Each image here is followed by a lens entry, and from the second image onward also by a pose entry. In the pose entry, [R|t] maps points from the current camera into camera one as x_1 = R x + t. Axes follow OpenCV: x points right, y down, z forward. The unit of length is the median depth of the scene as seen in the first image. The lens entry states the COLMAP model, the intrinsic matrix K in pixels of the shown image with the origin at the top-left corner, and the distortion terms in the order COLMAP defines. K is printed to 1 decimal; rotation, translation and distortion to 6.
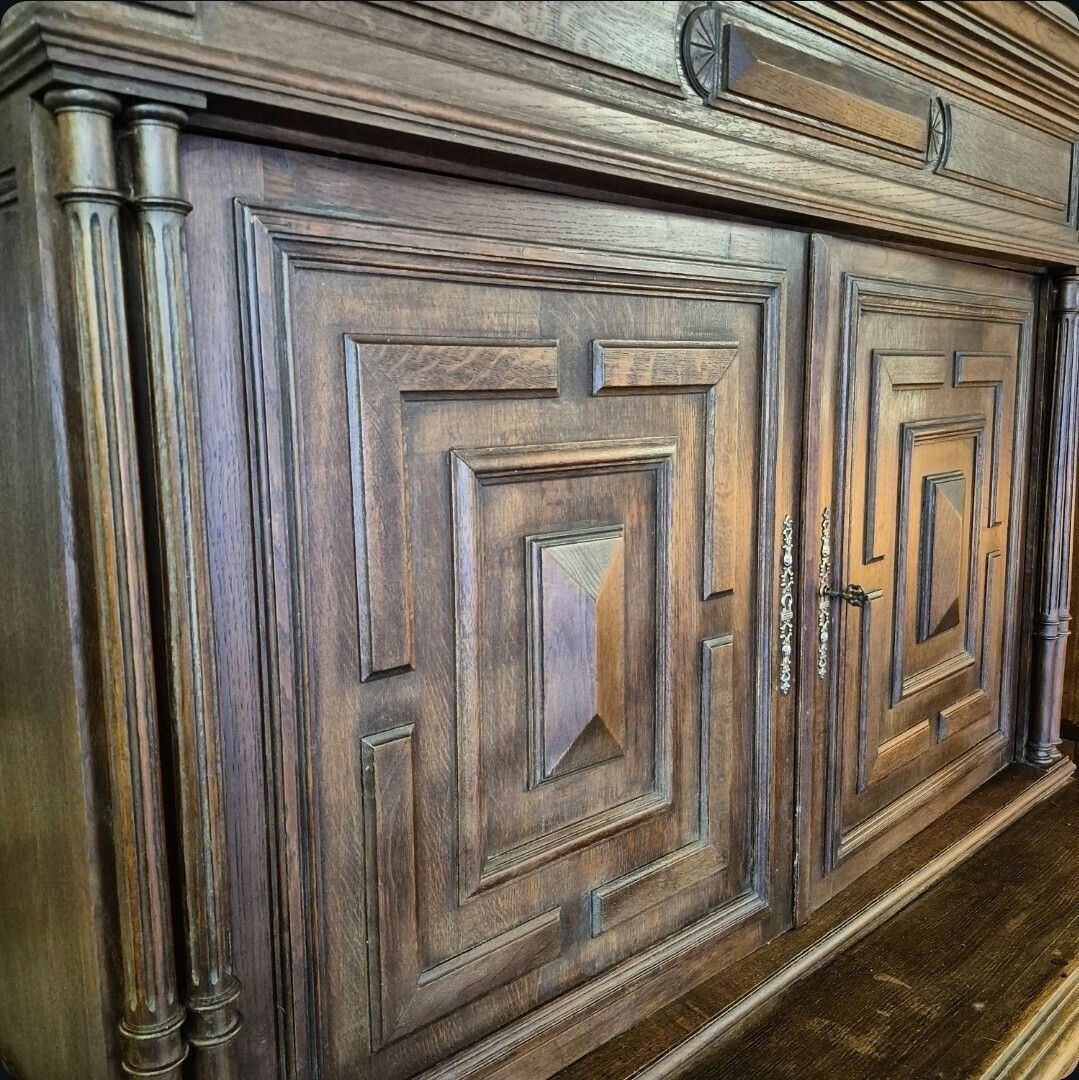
lens RADIAL K [[984.1, 0, 533.7], [0, 984.1, 532.2], [0, 0, 1]] dist [0.114116, -0.156507]
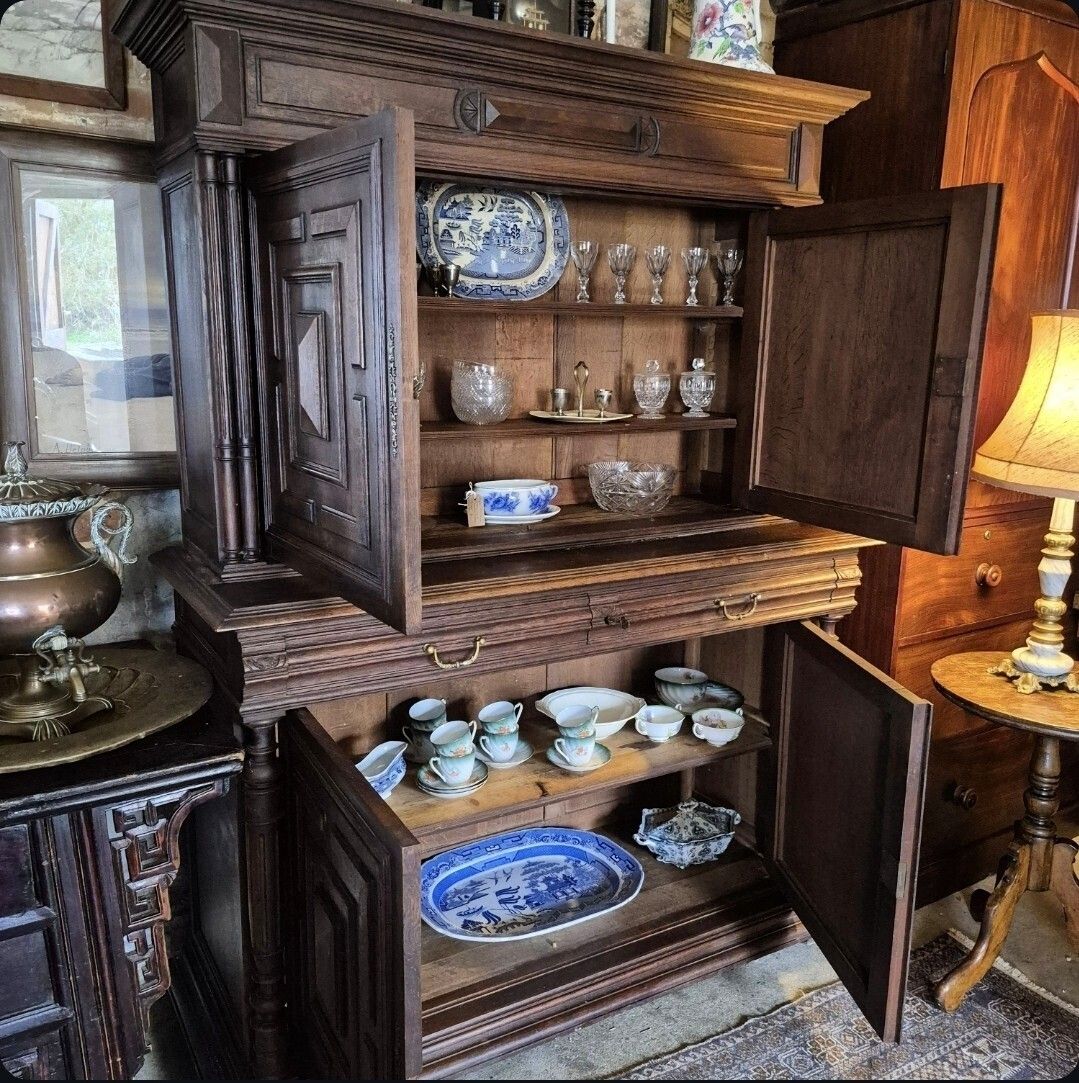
lens RADIAL K [[981.3, 0, 549.6], [0, 981.3, 546.8], [0, 0, 1]] dist [0.118636, -0.155045]
pose [[0.974394, 0.077832, -0.210948, 0.904671], [-0.062597, 0.994988, 0.077972, 0.340215], [0.215960, -0.062771, 0.974383, -1.294615]]
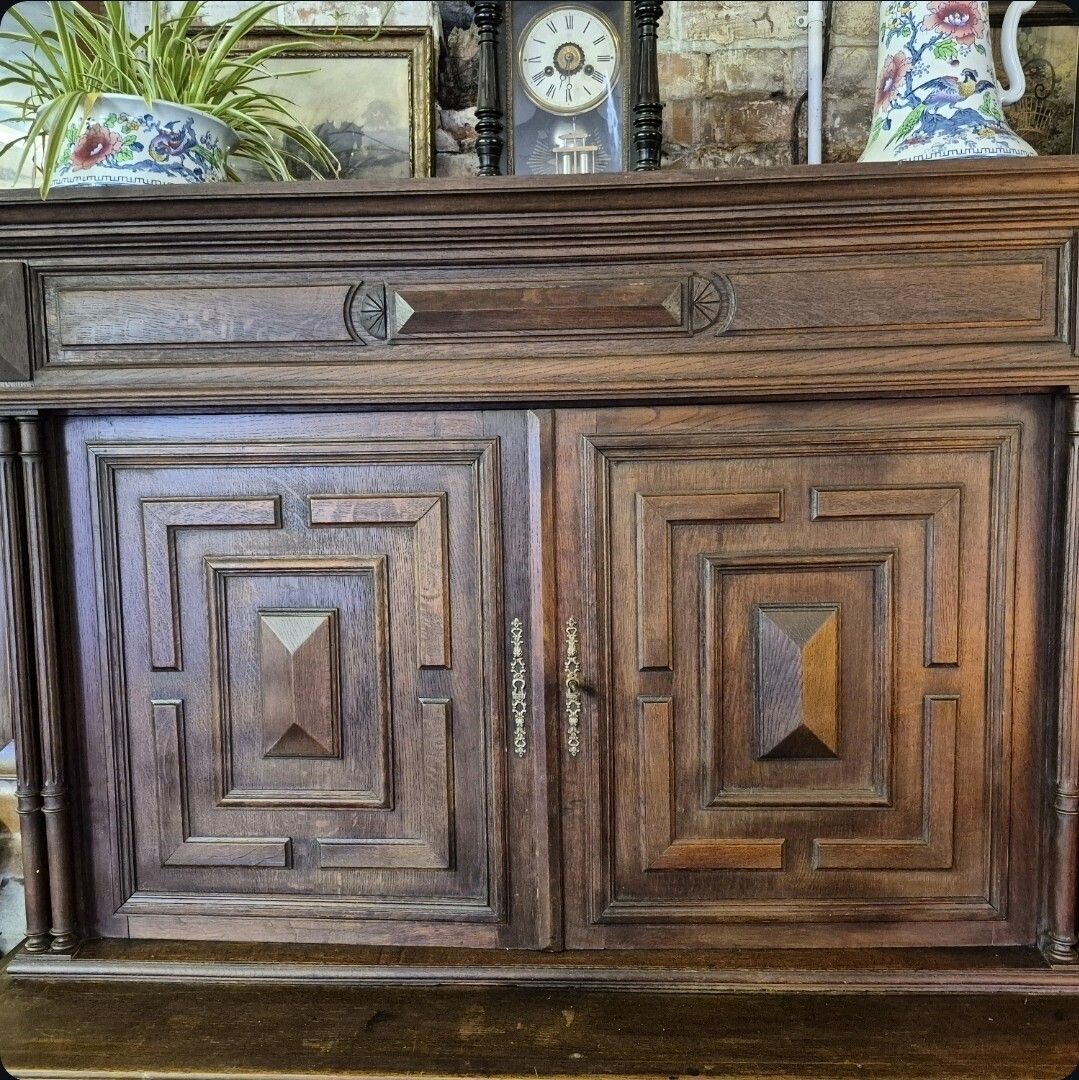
lens RADIAL K [[984.1, 0, 533.7], [0, 984.1, 532.2], [0, 0, 1]] dist [0.114116, -0.156507]
pose [[0.689437, 0.072945, -0.720663, 1.437842], [-0.093539, 0.995552, 0.011284, -0.177446], [0.718281, 0.059630, 0.693194, 0.126769]]
